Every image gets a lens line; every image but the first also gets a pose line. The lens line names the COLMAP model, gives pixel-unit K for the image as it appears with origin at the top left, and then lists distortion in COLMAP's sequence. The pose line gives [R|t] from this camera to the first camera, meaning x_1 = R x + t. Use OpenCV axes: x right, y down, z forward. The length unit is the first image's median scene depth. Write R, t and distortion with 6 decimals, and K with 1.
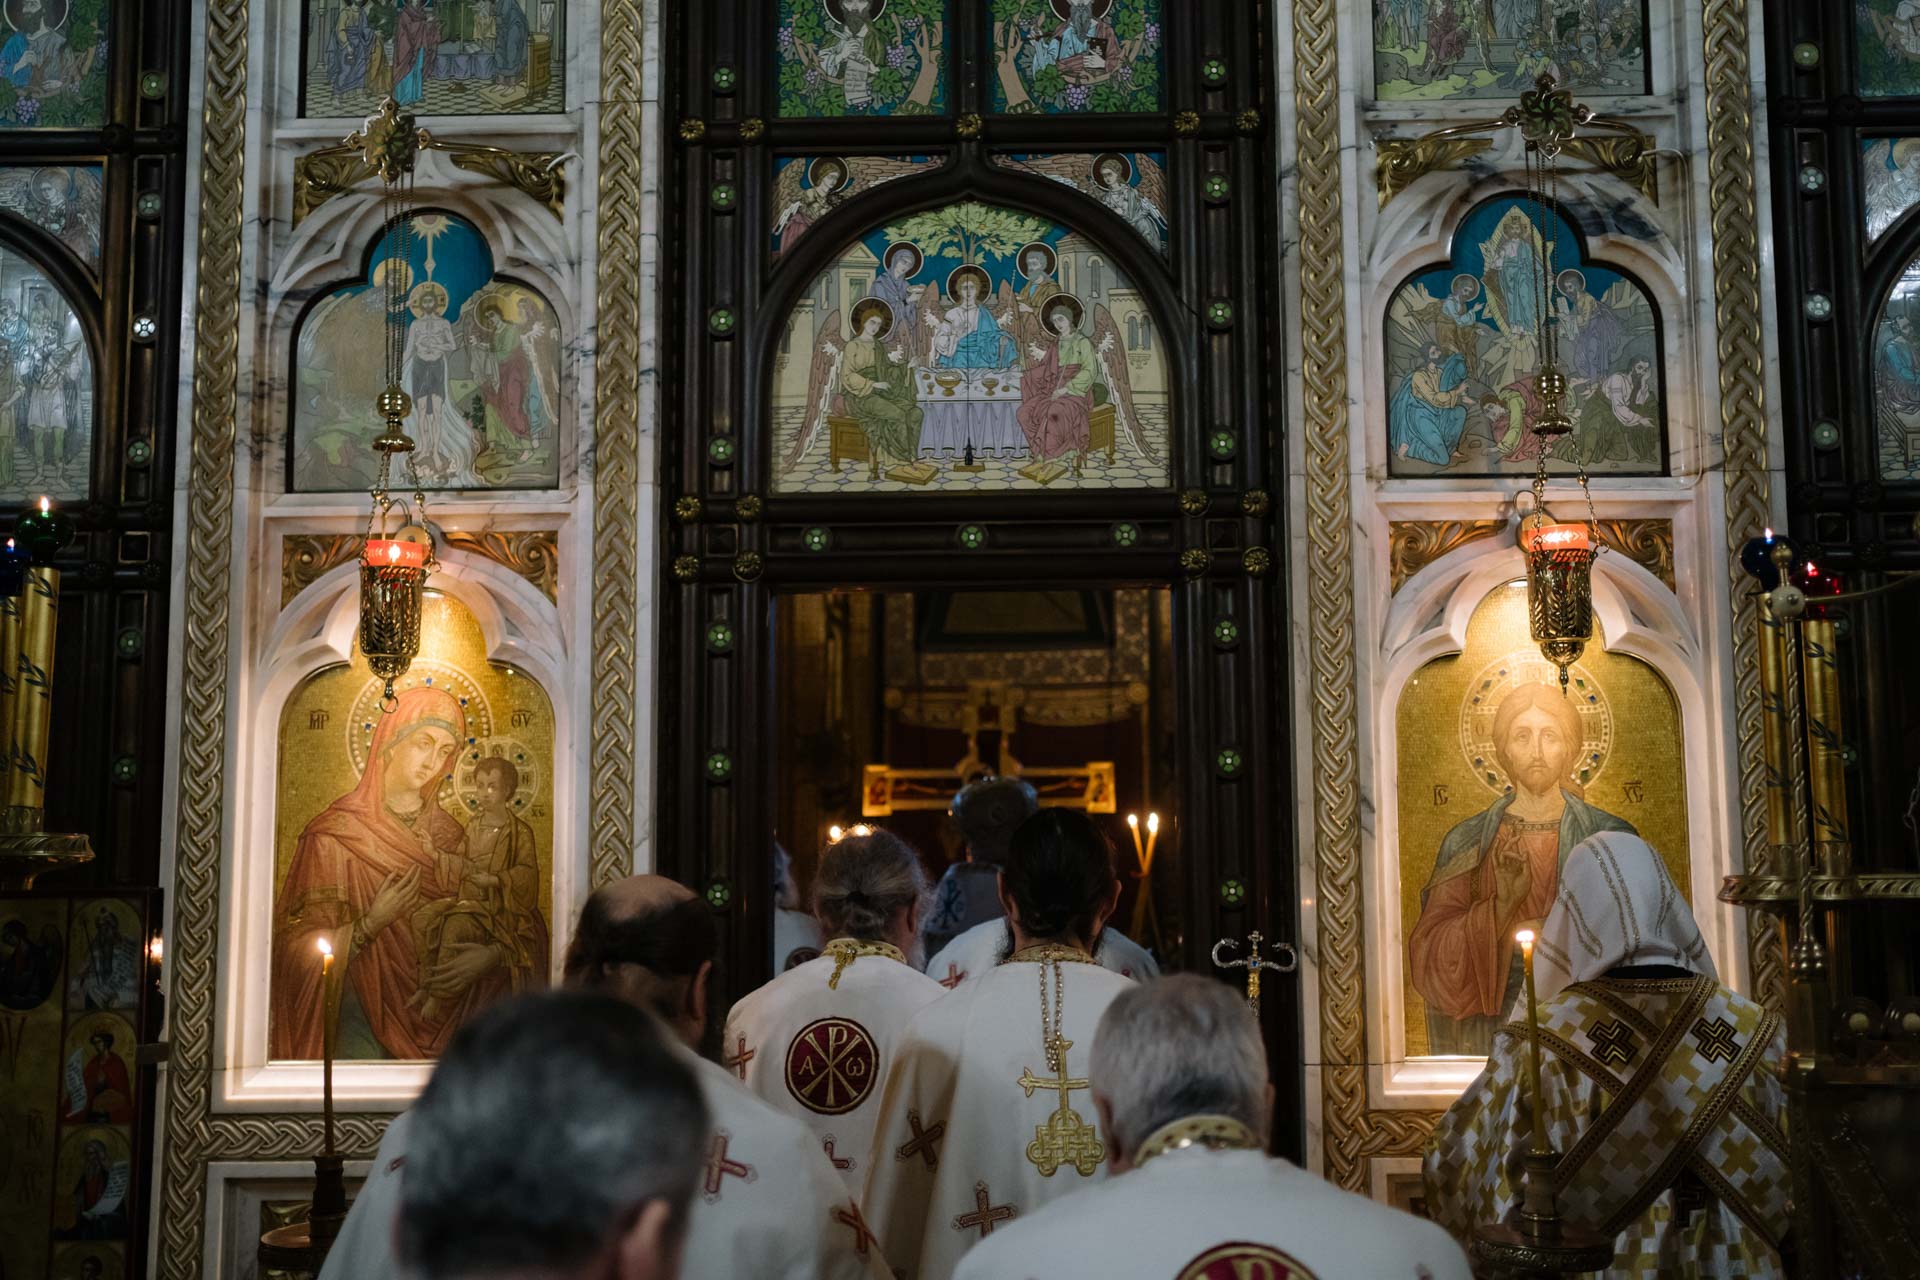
lens RADIAL K [[1921.0, 0, 955.7], [0, 1921.0, 630.9], [0, 0, 1]] dist [0.061459, 0.000000]
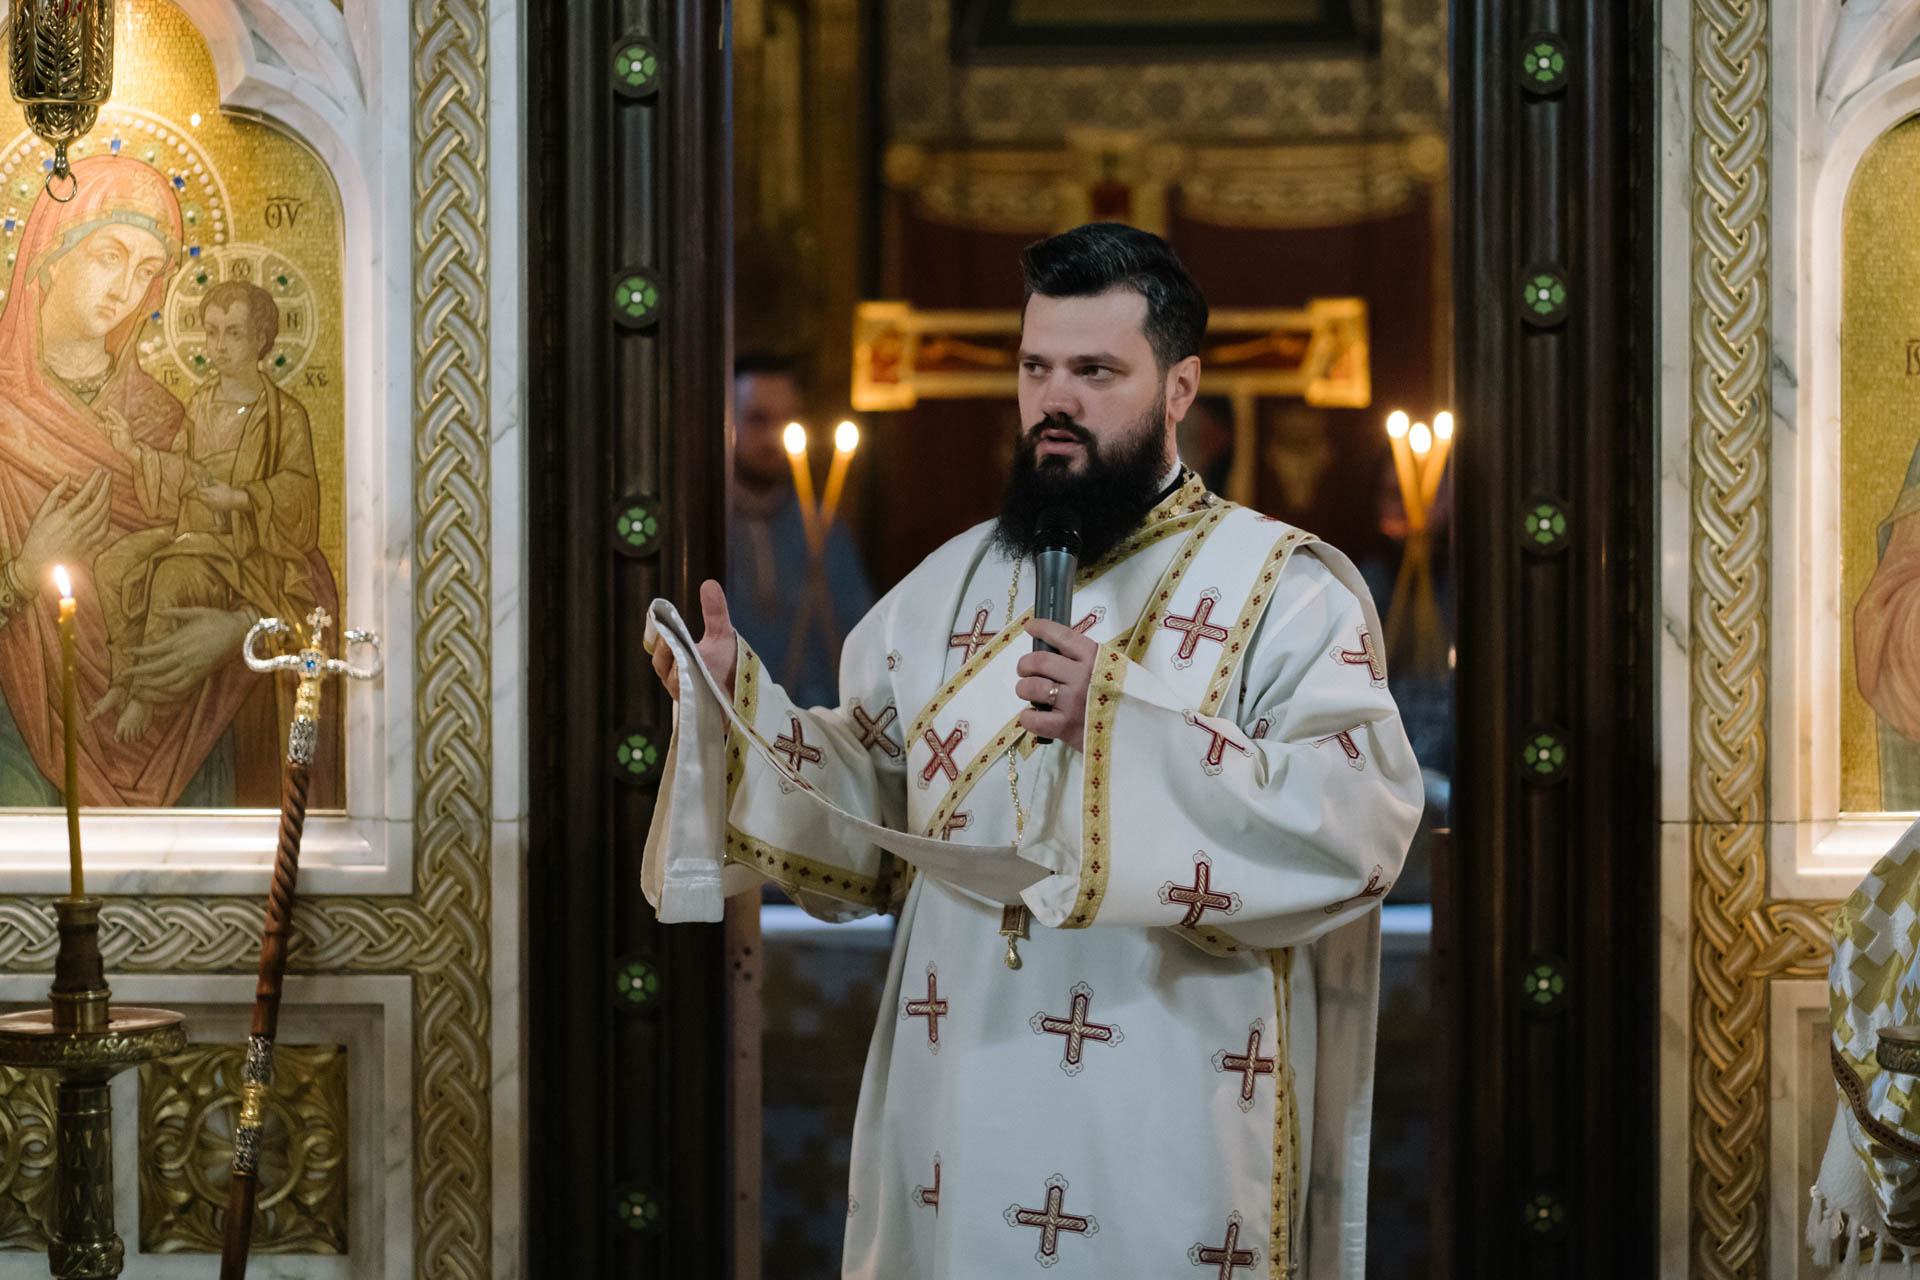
lens RADIAL K [[4705.2, 0, 955.4], [0, 4705.2, 637.0], [0, 0, 1]] dist [-0.040348, 0.000000]
pose [[0.999897, 0.006237, -0.012907, -0.011550], [-0.004399, 0.990443, 0.137854, -0.021812], [0.013643, -0.137783, 0.990368, -0.373667]]
